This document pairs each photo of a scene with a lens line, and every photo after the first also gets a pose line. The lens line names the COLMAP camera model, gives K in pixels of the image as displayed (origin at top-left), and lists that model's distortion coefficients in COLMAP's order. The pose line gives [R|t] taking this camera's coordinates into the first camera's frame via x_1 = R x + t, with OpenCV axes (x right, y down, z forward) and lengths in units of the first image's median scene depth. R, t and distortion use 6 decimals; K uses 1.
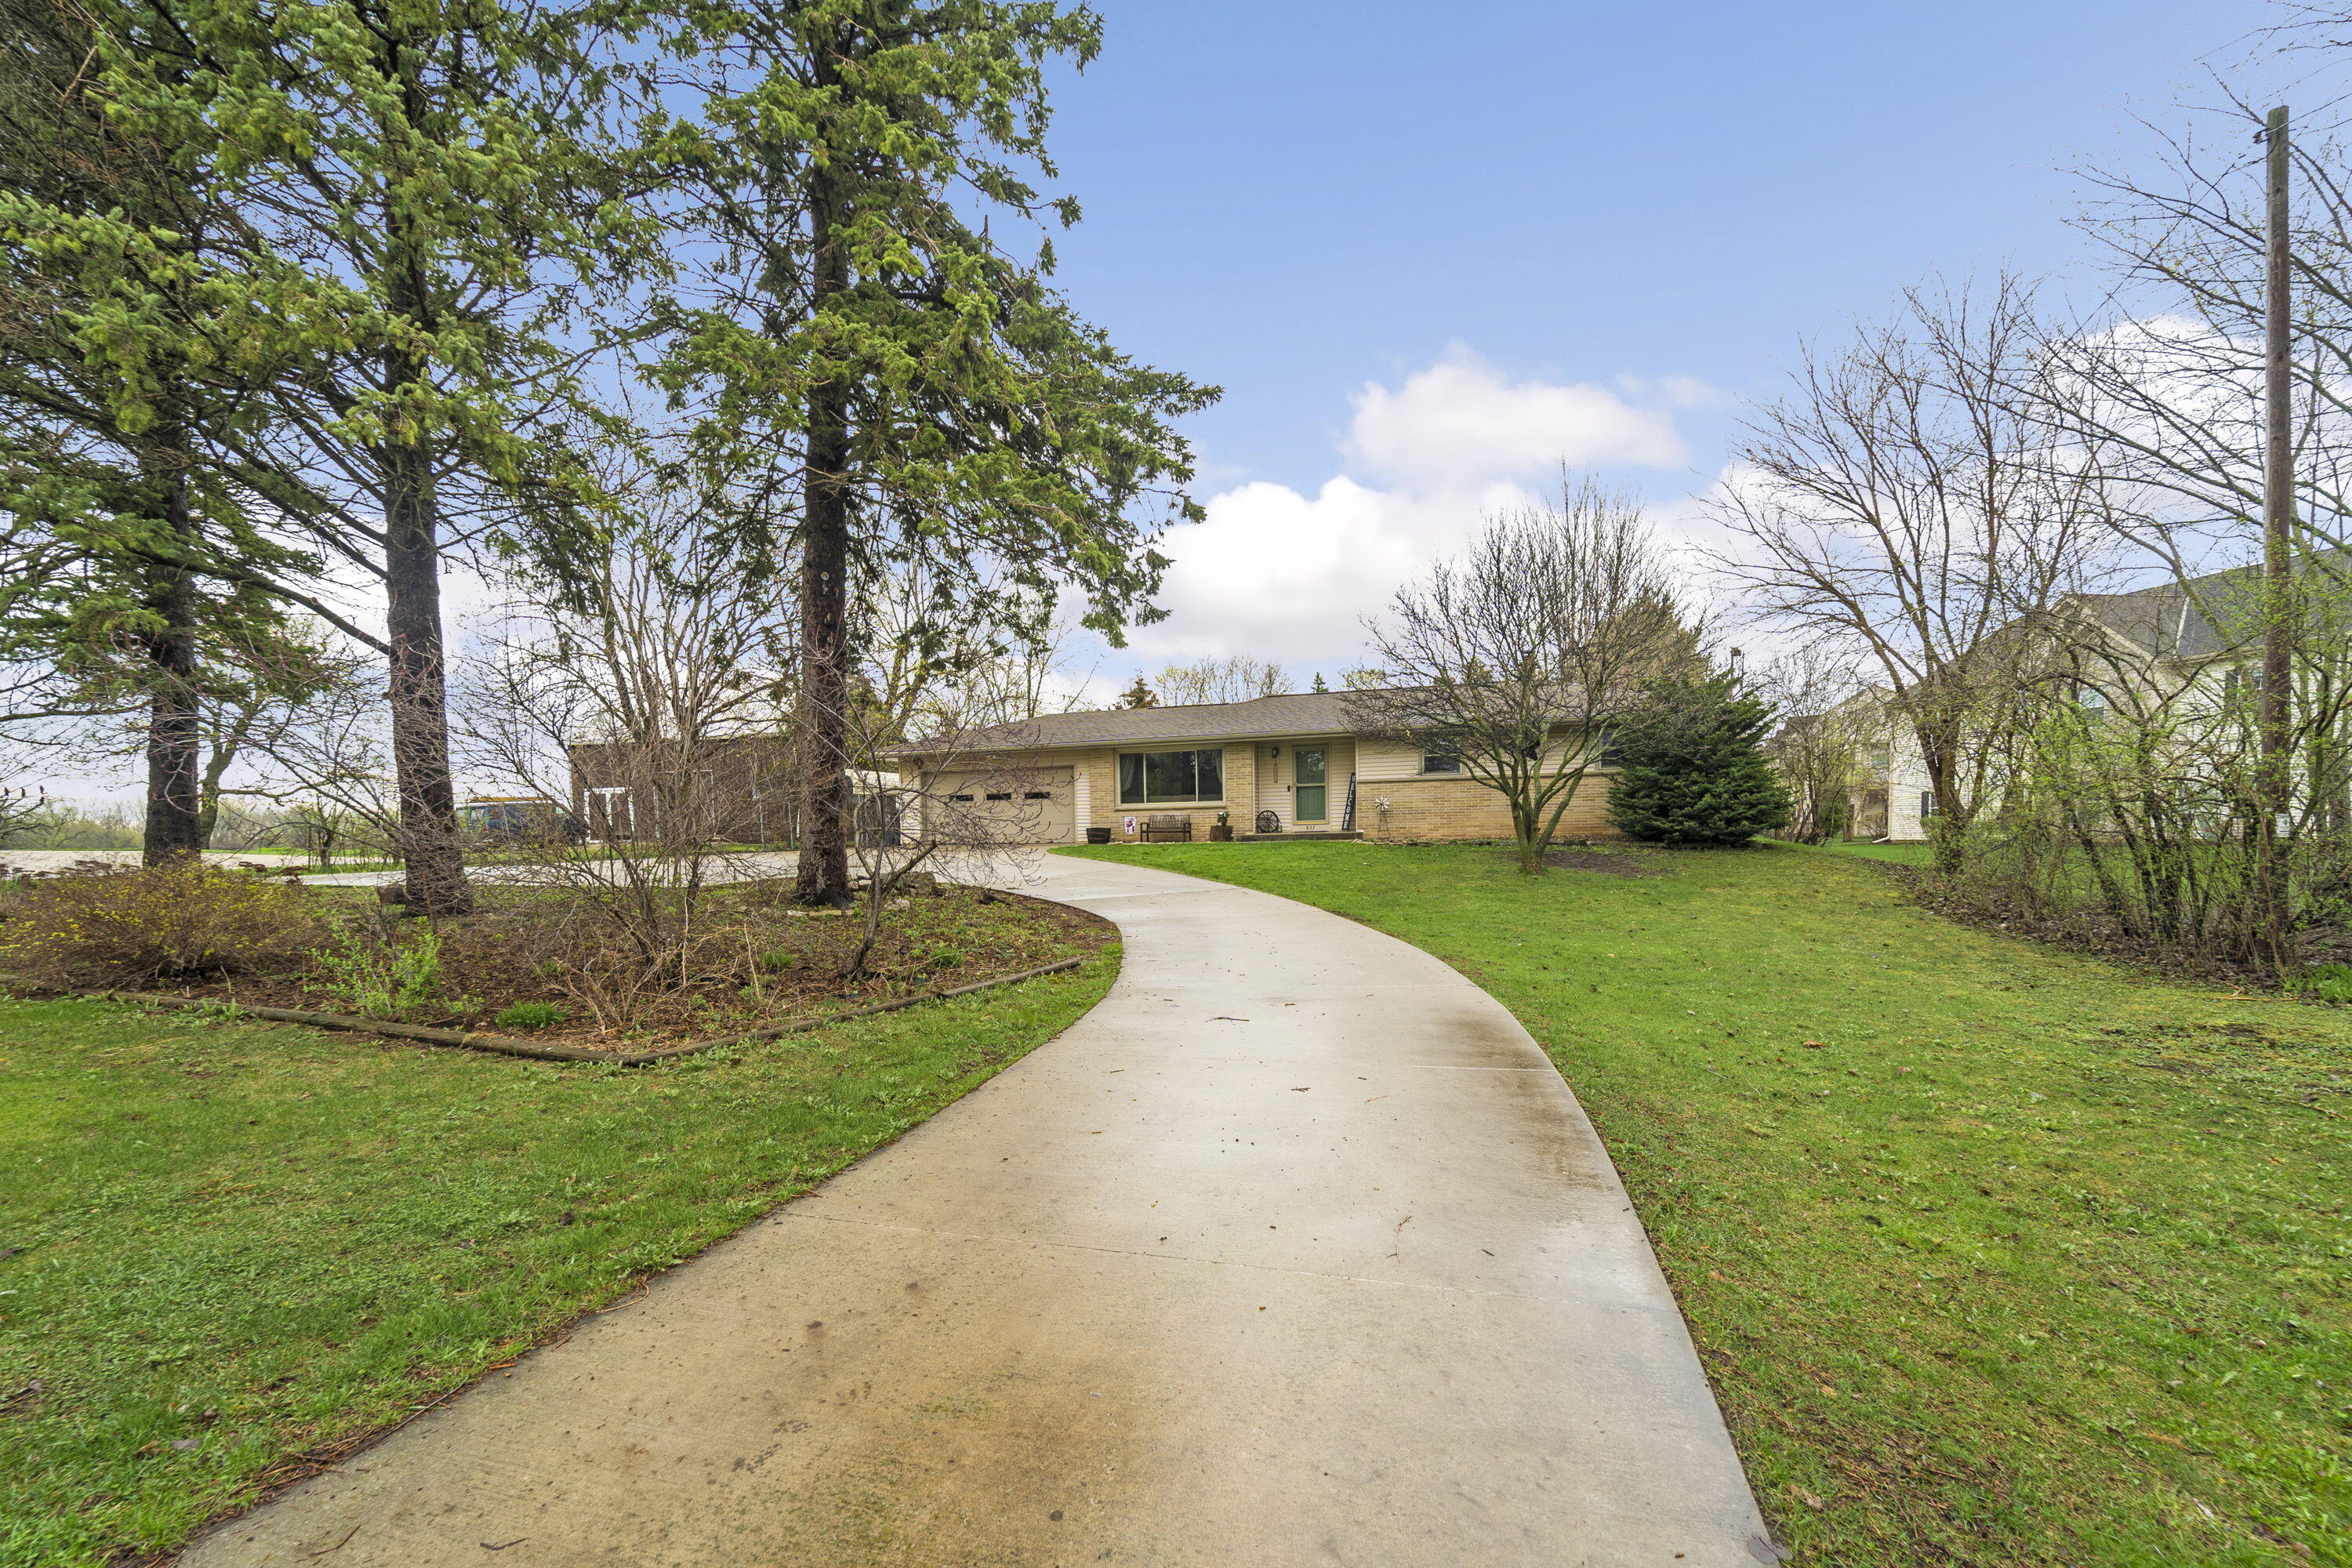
lens RADIAL K [[966.4, 0, 1173.0], [0, 966.4, 811.1], [0, 0, 1]] dist [0.006173, -0.004429]
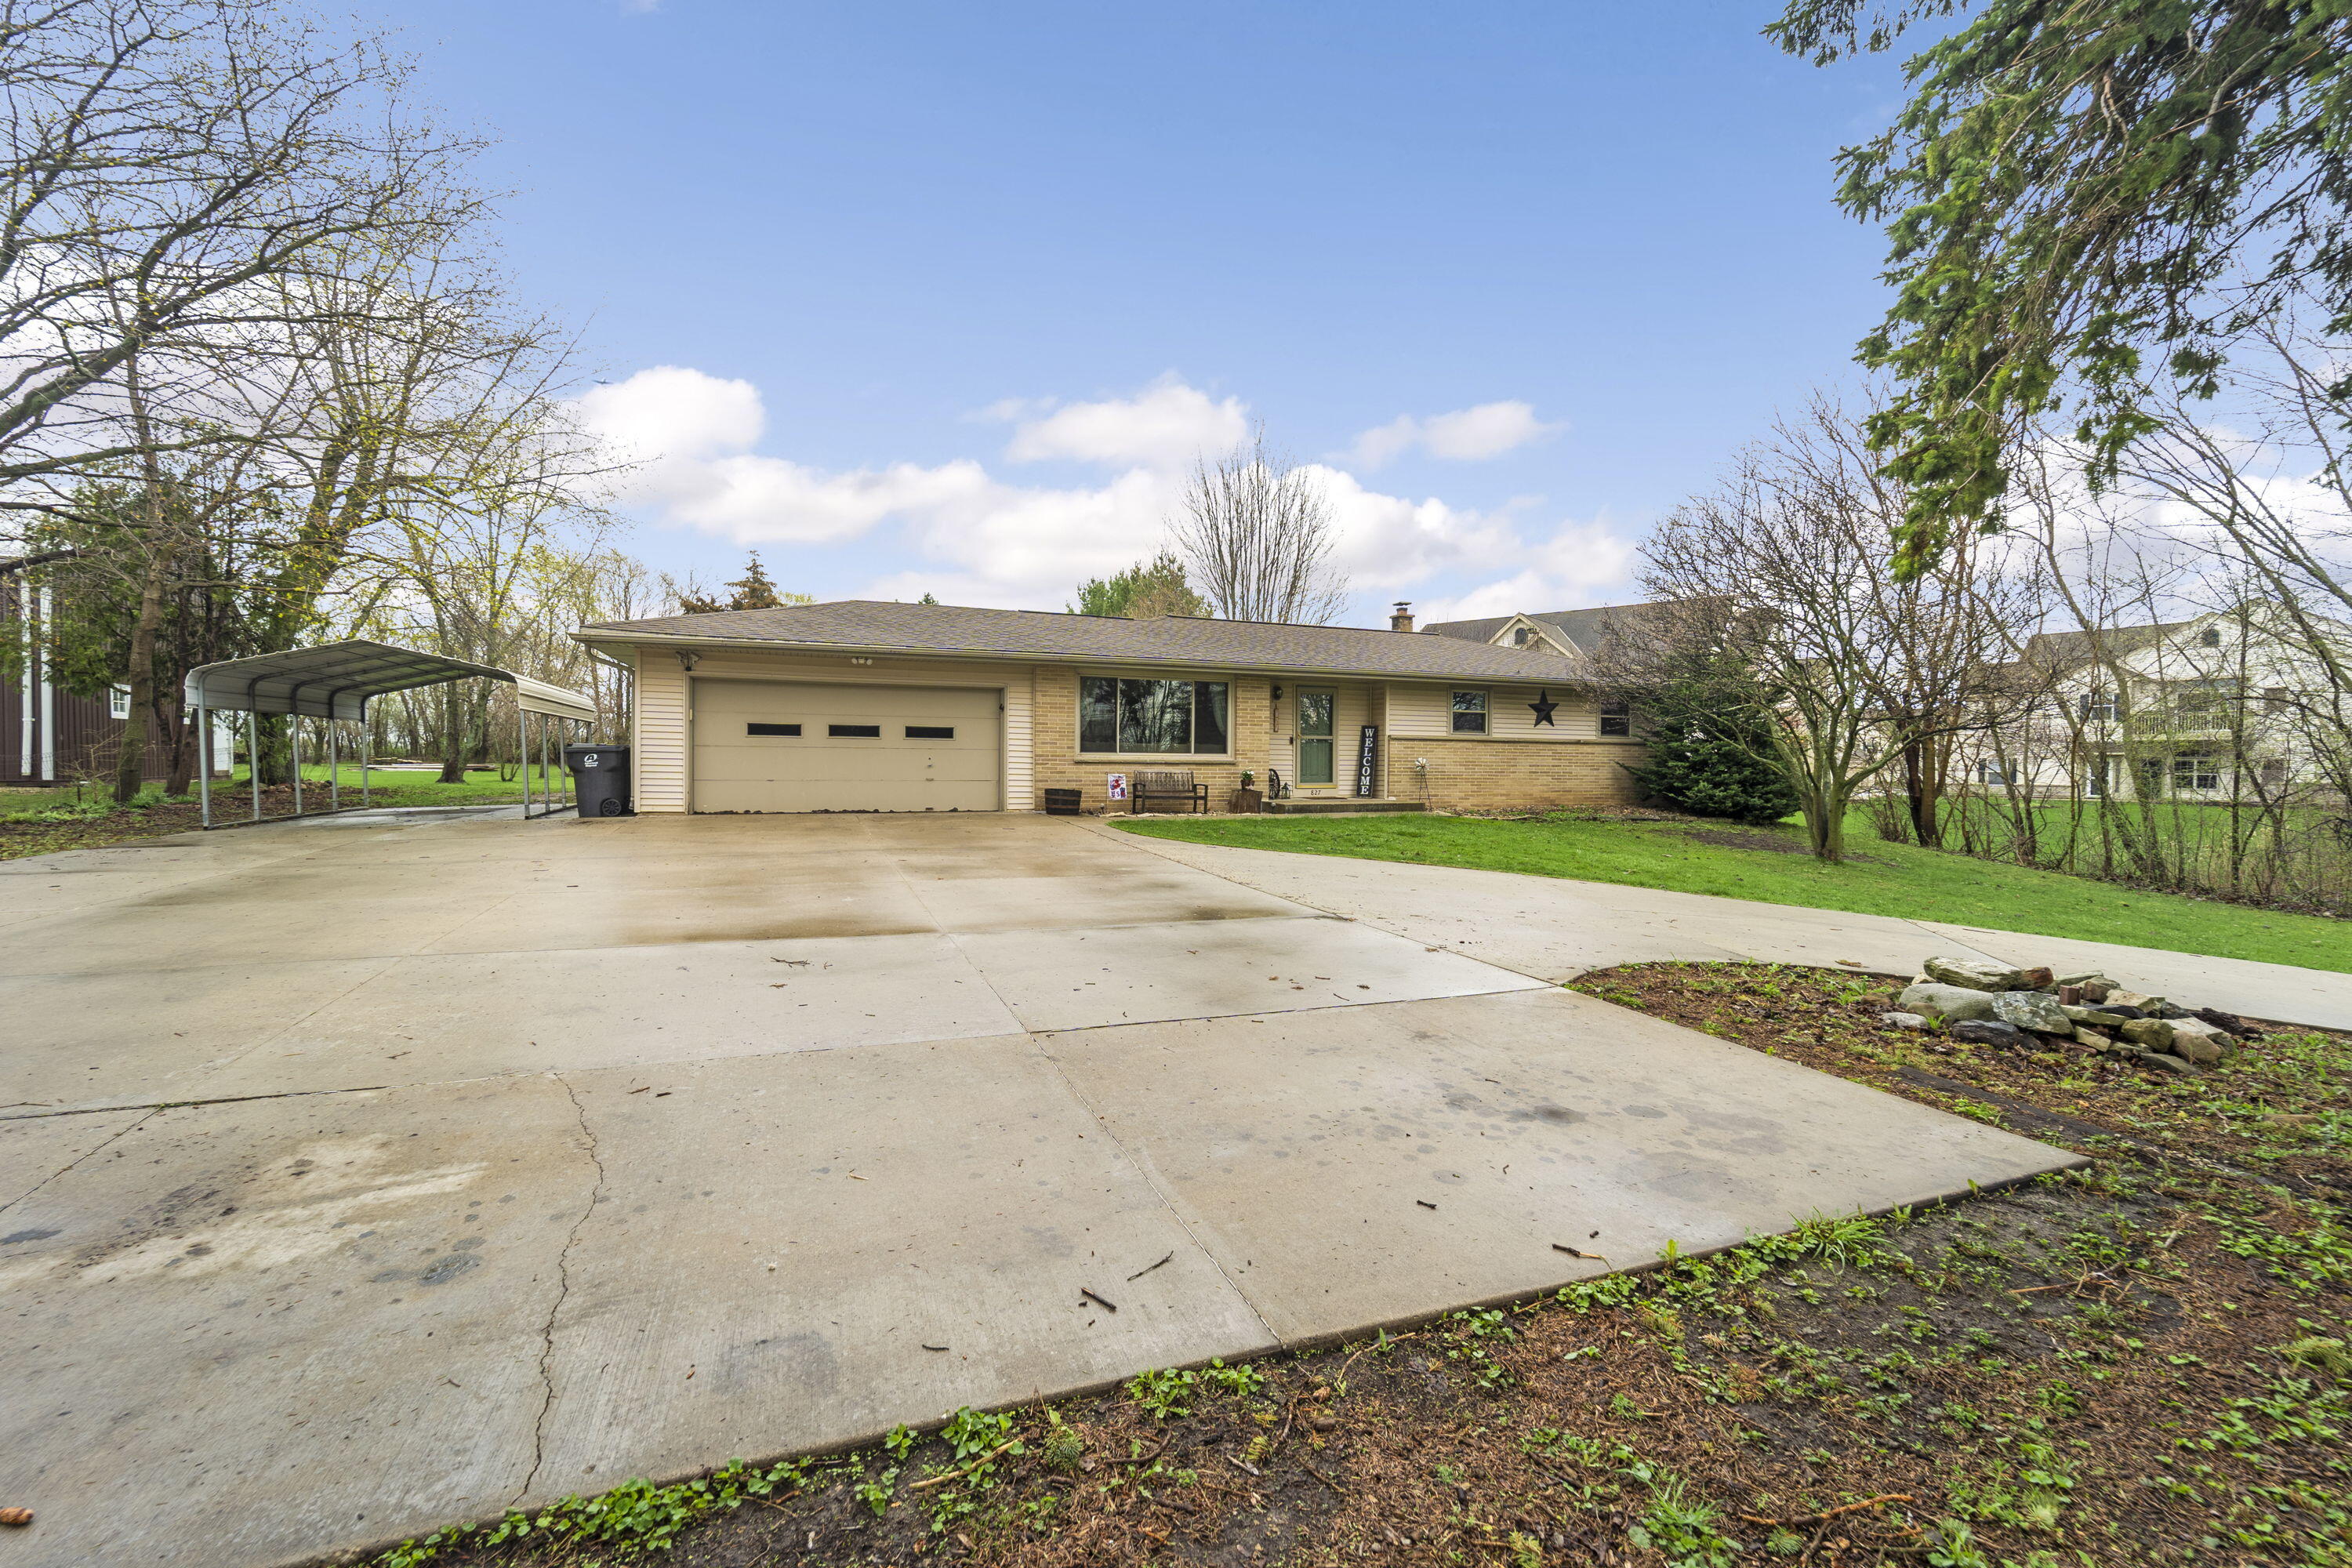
lens RADIAL K [[966.4, 0, 1173.0], [0, 966.4, 811.1], [0, 0, 1]] dist [0.006173, -0.004429]
pose [[0.783025, -0.000653, 0.621990, -0.434527], [-0.036137, 0.998263, 0.046541, -0.000298], [-0.620940, -0.058919, 0.781641, 0.457190]]
